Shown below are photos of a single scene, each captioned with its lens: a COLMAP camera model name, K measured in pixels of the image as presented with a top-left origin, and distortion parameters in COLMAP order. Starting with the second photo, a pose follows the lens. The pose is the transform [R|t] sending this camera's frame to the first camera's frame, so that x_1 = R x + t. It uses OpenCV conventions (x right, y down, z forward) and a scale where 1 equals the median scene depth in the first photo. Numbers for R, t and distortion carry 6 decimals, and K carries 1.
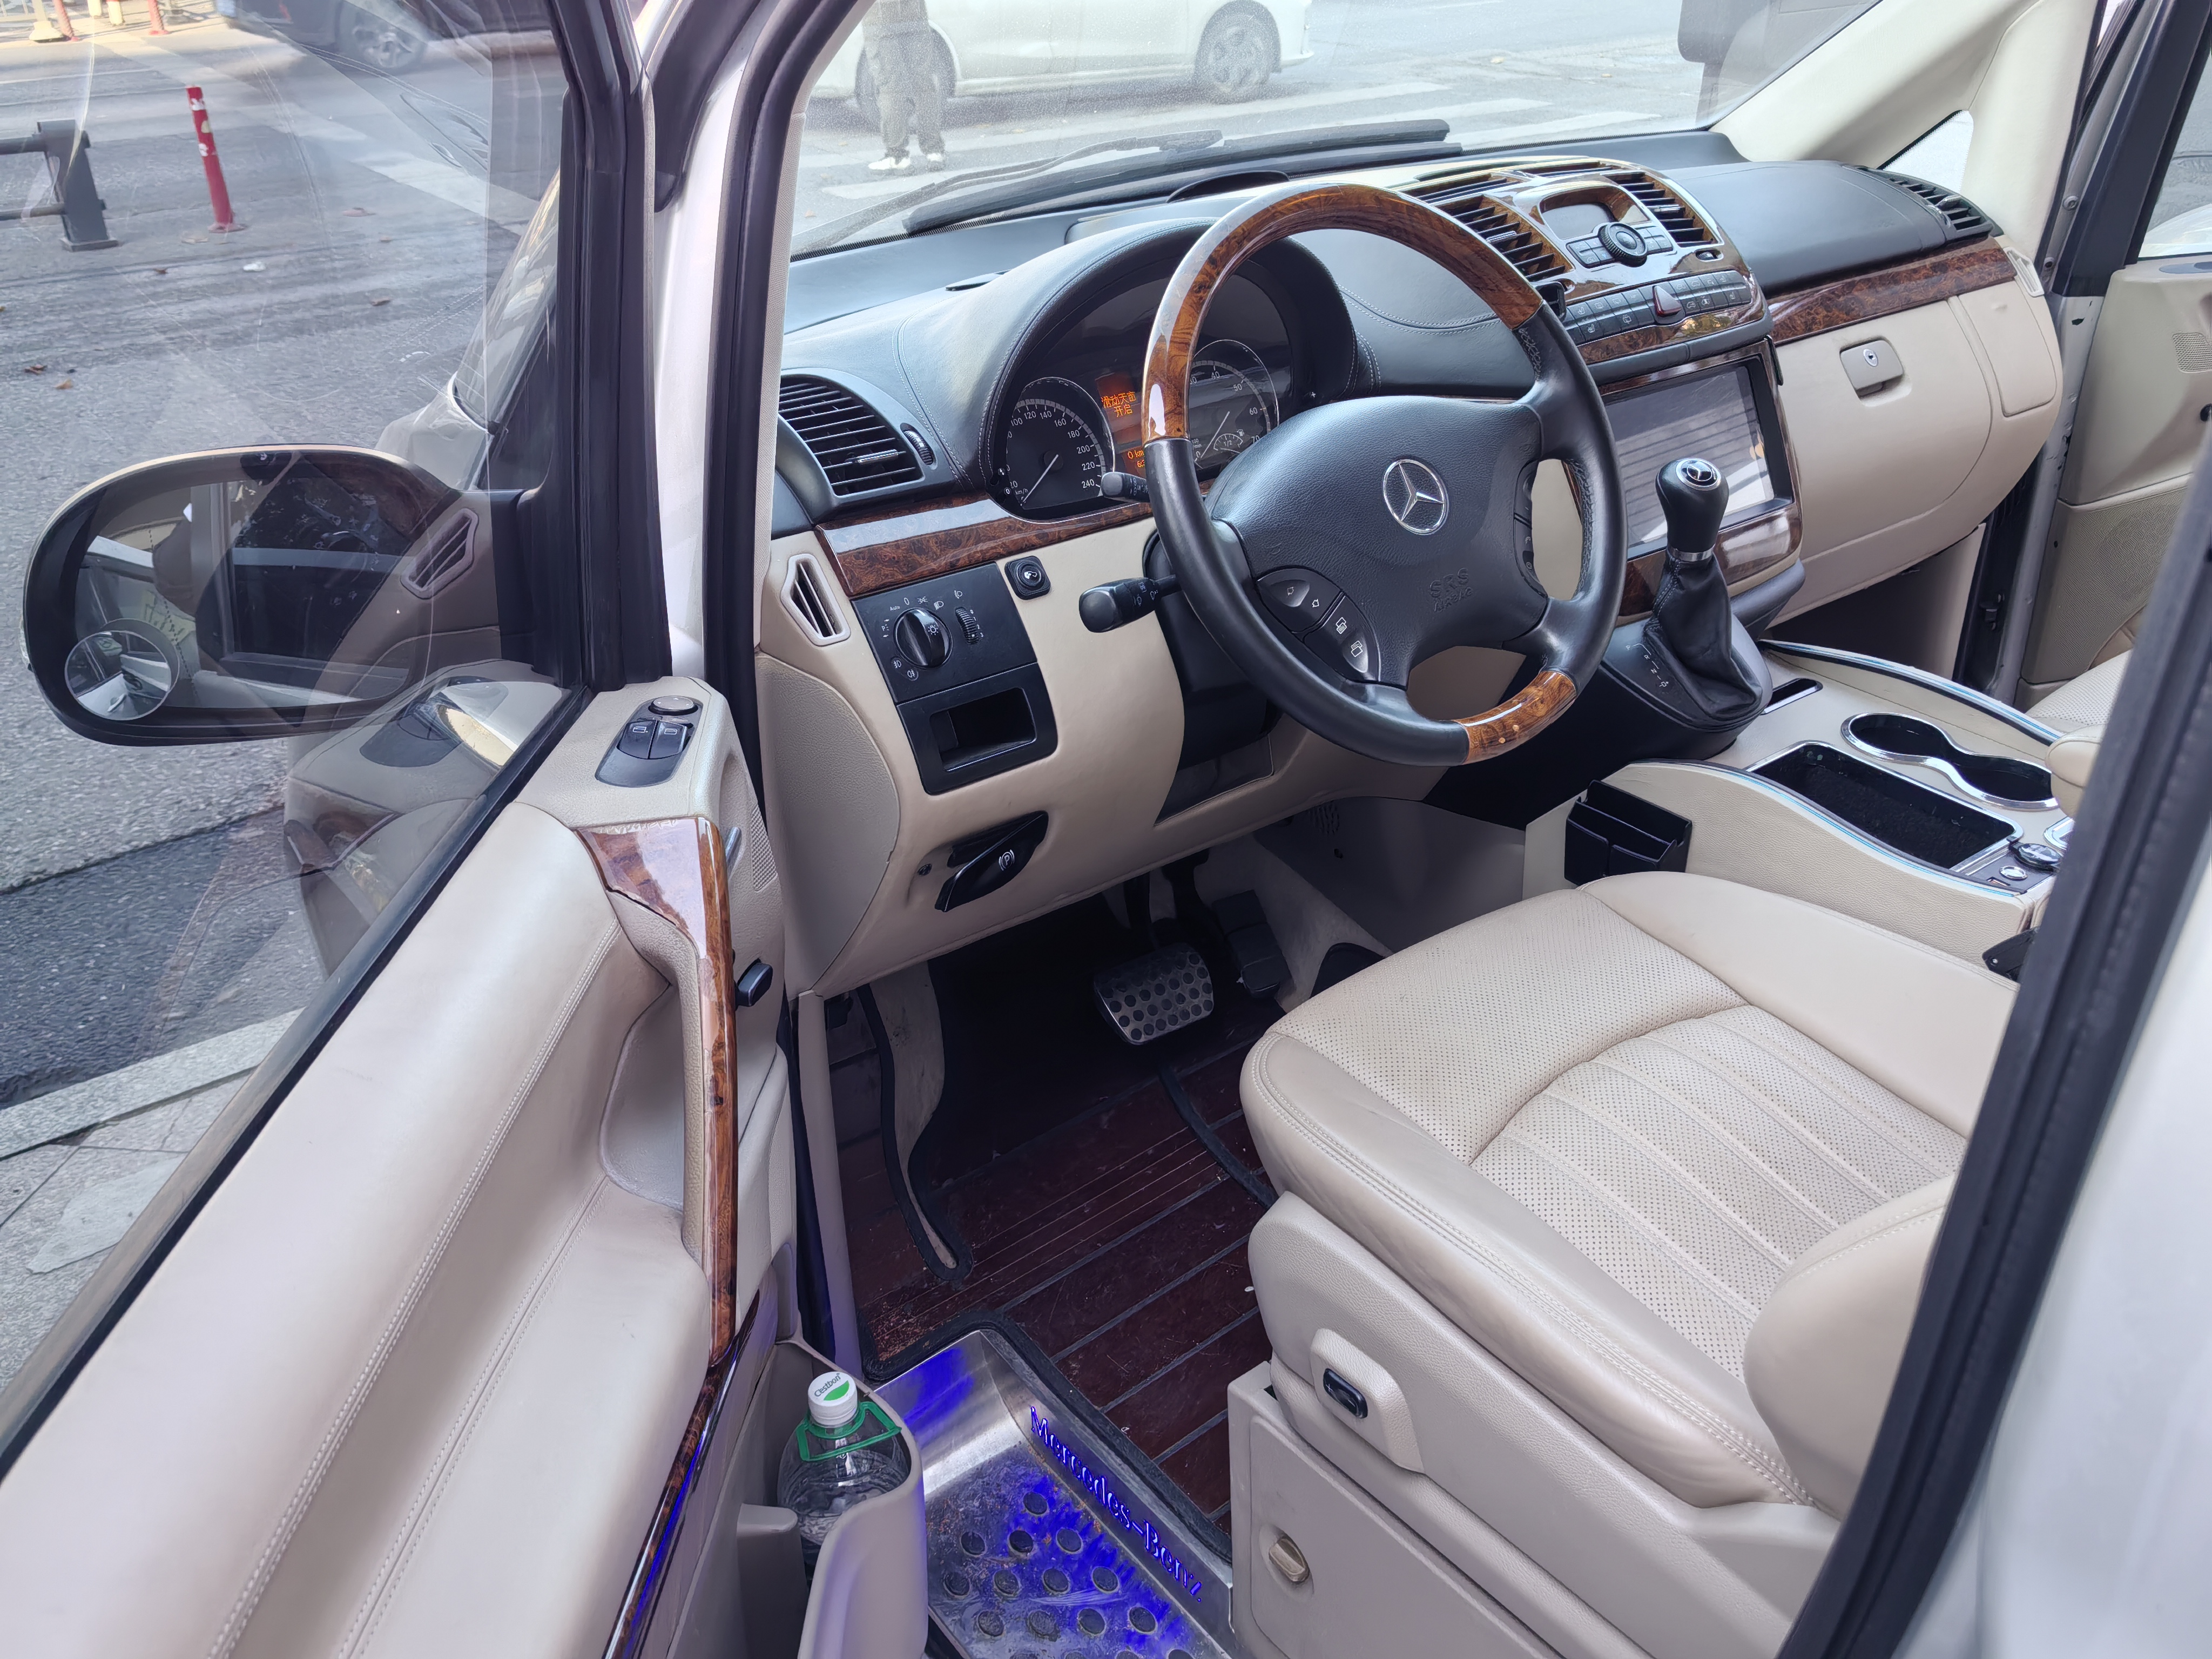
lens RADIAL K [[1757.7, 0, 1069.5], [0, 1757.7, 849.5], [0, 0, 1]] dist [0.039626, -0.053969]
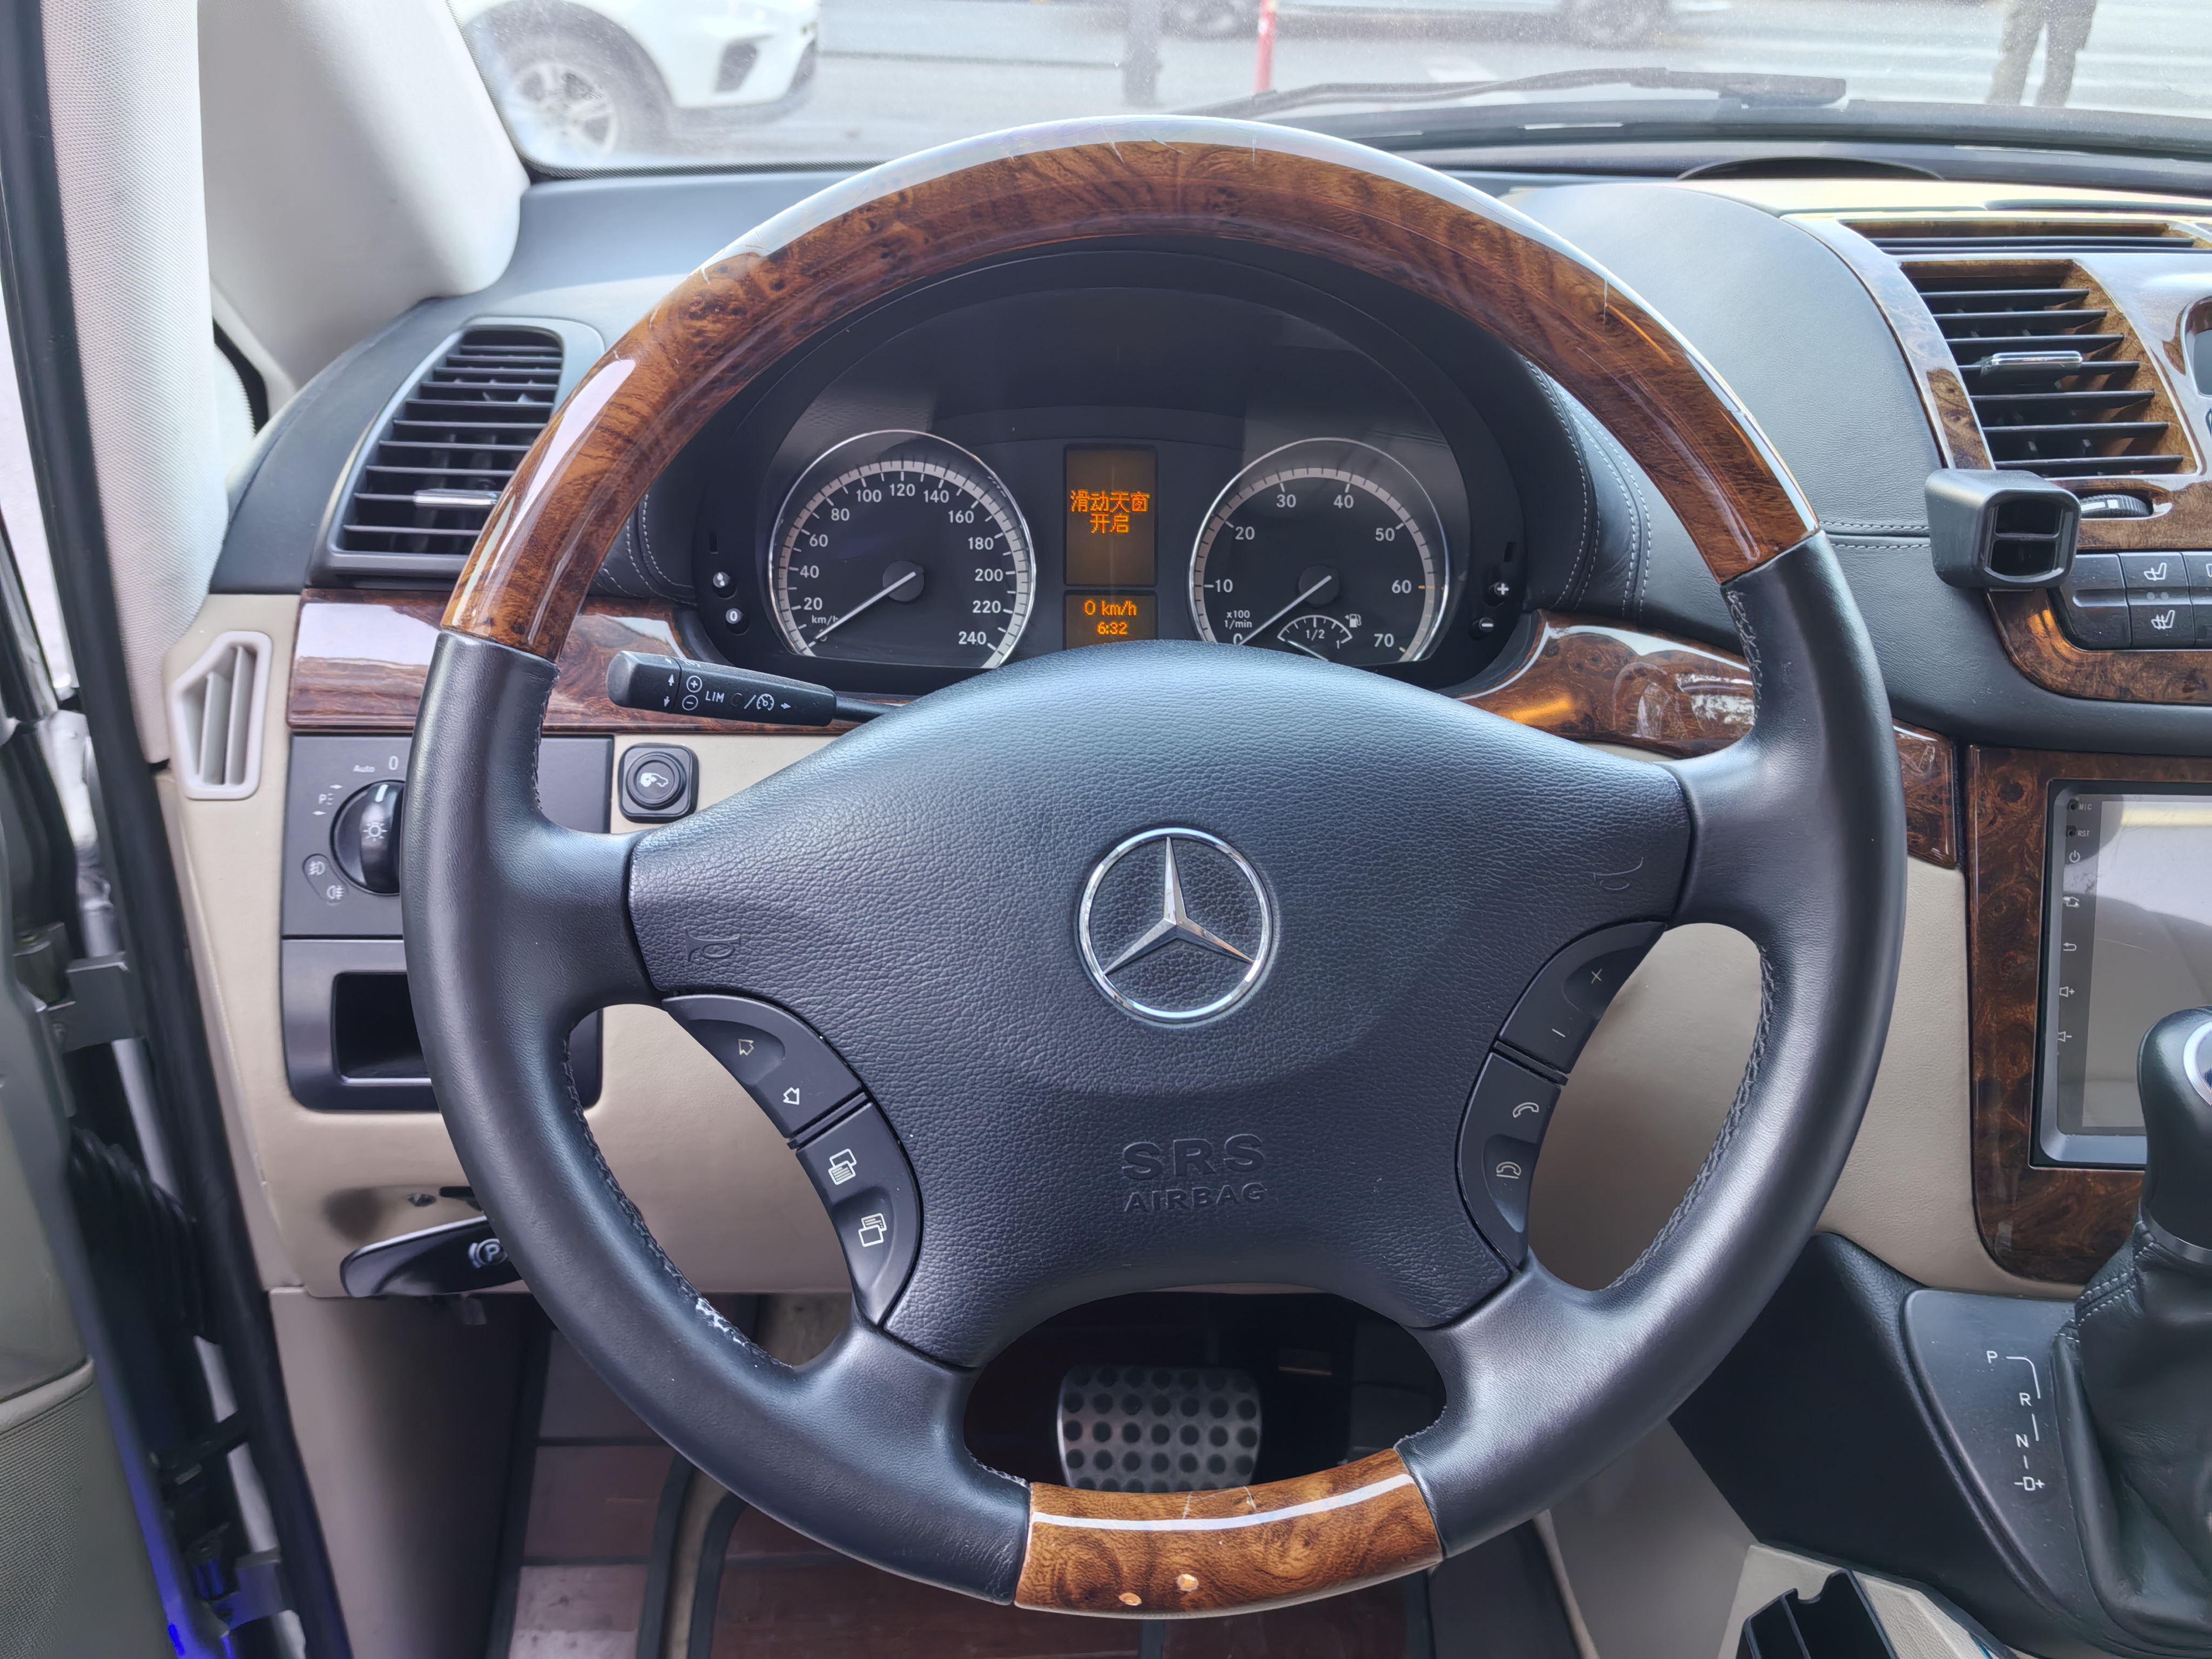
lens RADIAL K [[1757.7, 0, 1111.4], [0, 1757.7, 824.4], [0, 0, 1]] dist [0.039626, -0.053969]
pose [[0.827721, 0.329812, -0.453984, 0.282571], [-0.320467, 0.941963, 0.100033, -0.202914], [0.460628, 0.062688, 0.885377, 0.500795]]
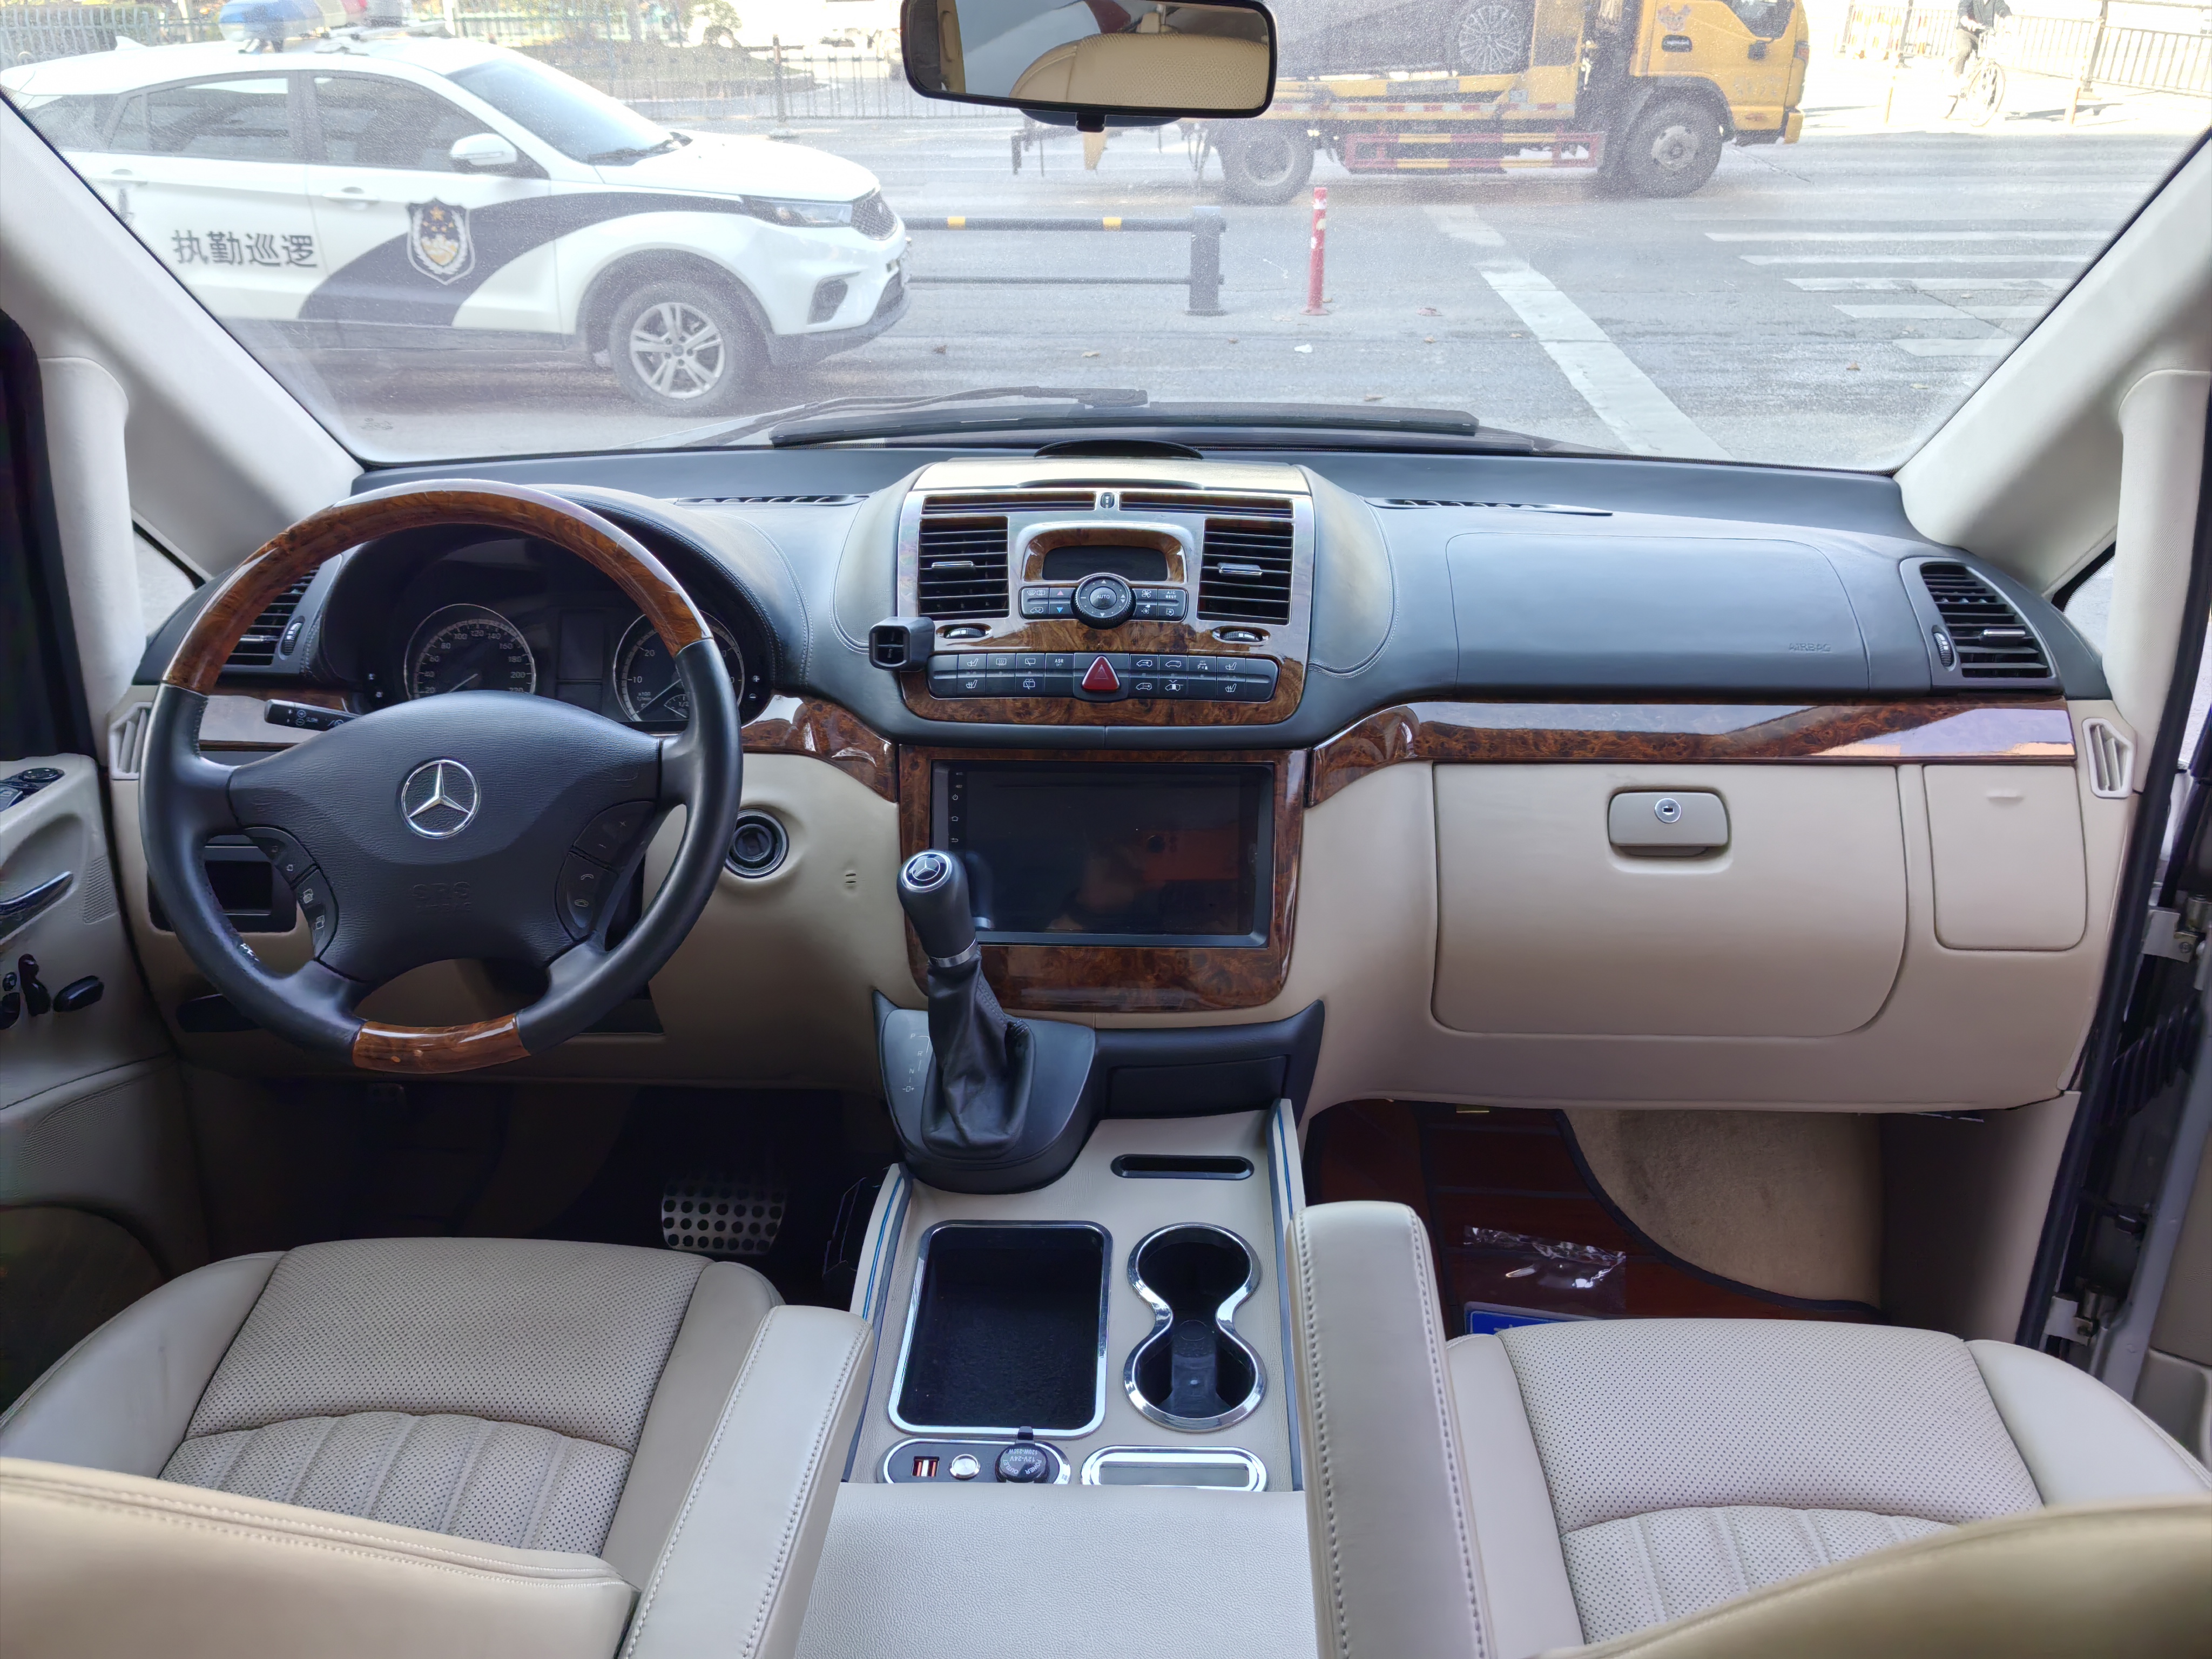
lens RADIAL K [[1757.7, 0, 1103.2], [0, 1757.7, 825.1], [0, 0, 1]] dist [0.039626, -0.053969]
pose [[0.773995, 0.284874, -0.565490, 0.830445], [-0.317305, 0.947351, 0.042941, -0.273983], [0.547950, 0.146197, 0.823636, 0.303143]]
